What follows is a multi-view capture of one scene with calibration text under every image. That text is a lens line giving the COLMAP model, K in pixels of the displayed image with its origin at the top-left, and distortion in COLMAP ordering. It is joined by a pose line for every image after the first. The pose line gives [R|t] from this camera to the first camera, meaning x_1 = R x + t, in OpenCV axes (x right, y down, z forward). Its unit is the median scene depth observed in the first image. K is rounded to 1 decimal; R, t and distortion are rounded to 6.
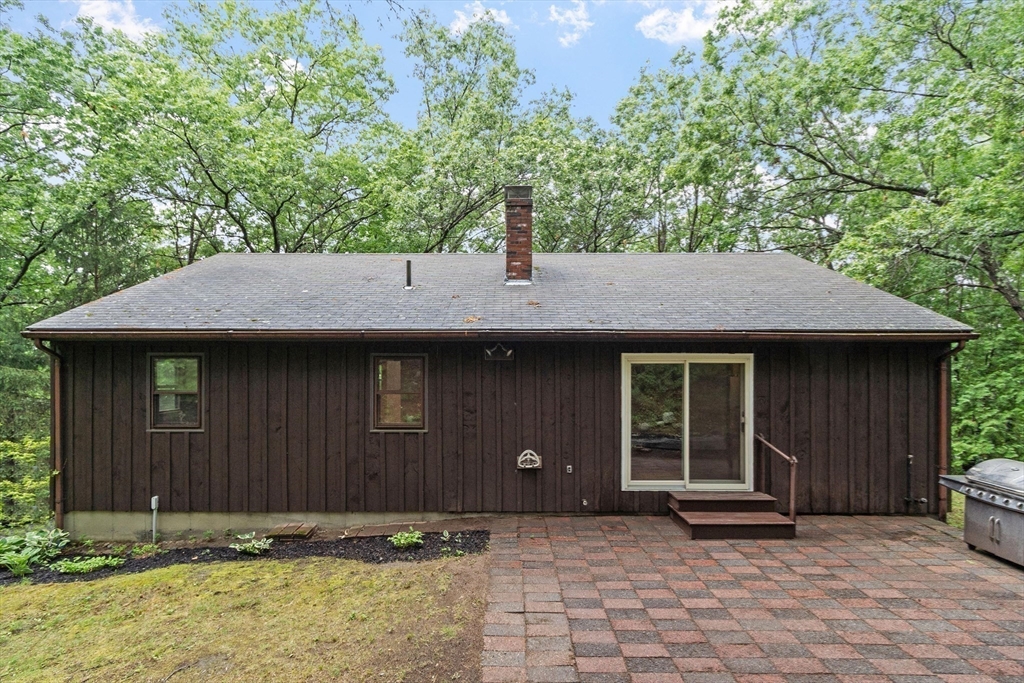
lens RADIAL K [[471.4, 0, 503.5], [0, 471.4, 363.5], [0, 0, 1]] dist [0.005605, -0.001904]
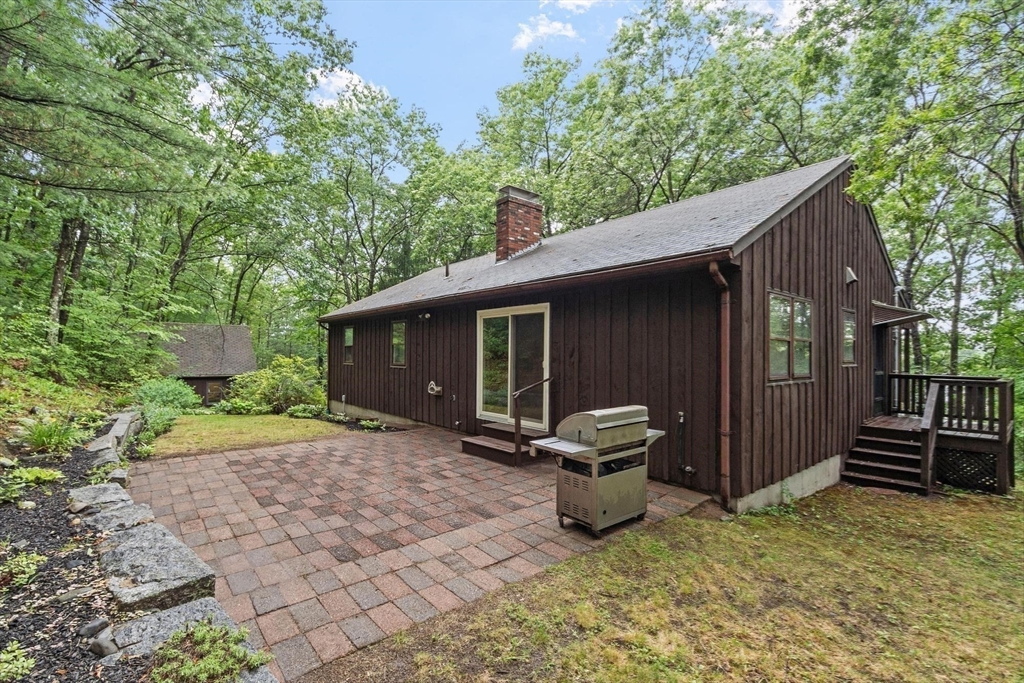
lens RADIAL K [[471.4, 0, 508.3], [0, 471.4, 345.6], [0, 0, 1]] dist [0.005605, -0.001904]
pose [[0.624939, -0.010819, -0.780599, 1.324407], [0.000616, 0.999910, -0.013365, 0.091390], [0.780673, 0.007871, 0.624890, 0.267385]]
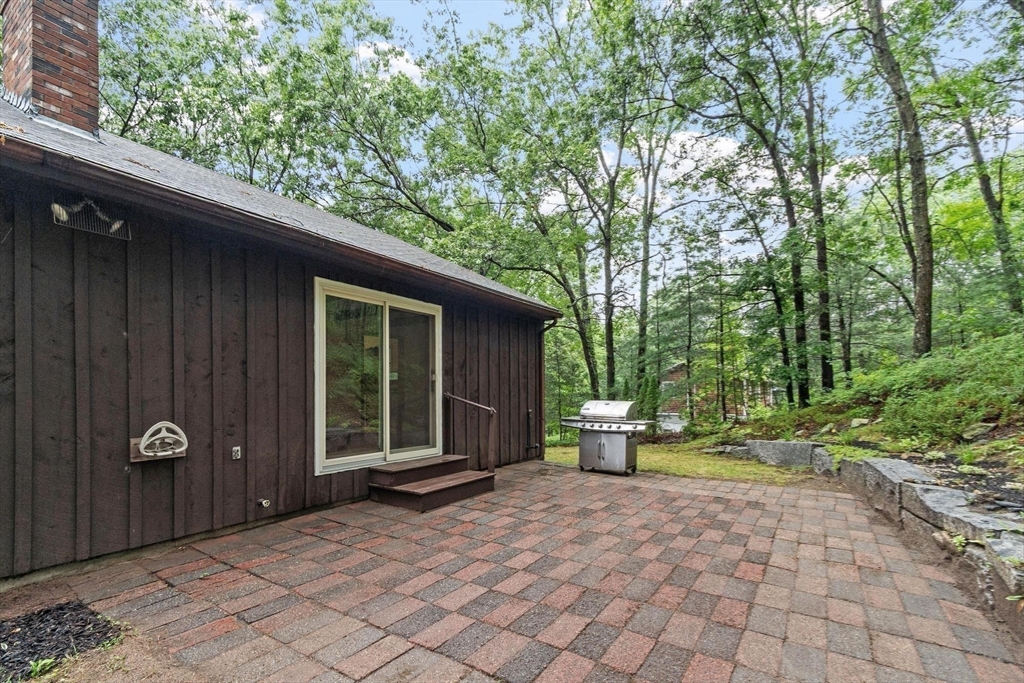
lens RADIAL K [[471.4, 0, 511.8], [0, 471.4, 391.7], [0, 0, 1]] dist [0.005605, -0.001904]
pose [[0.545233, -0.002308, 0.838281, -0.173530], [0.001806, 0.999997, 0.001578, 0.147767], [-0.838283, 0.000654, 0.545236, 0.387684]]
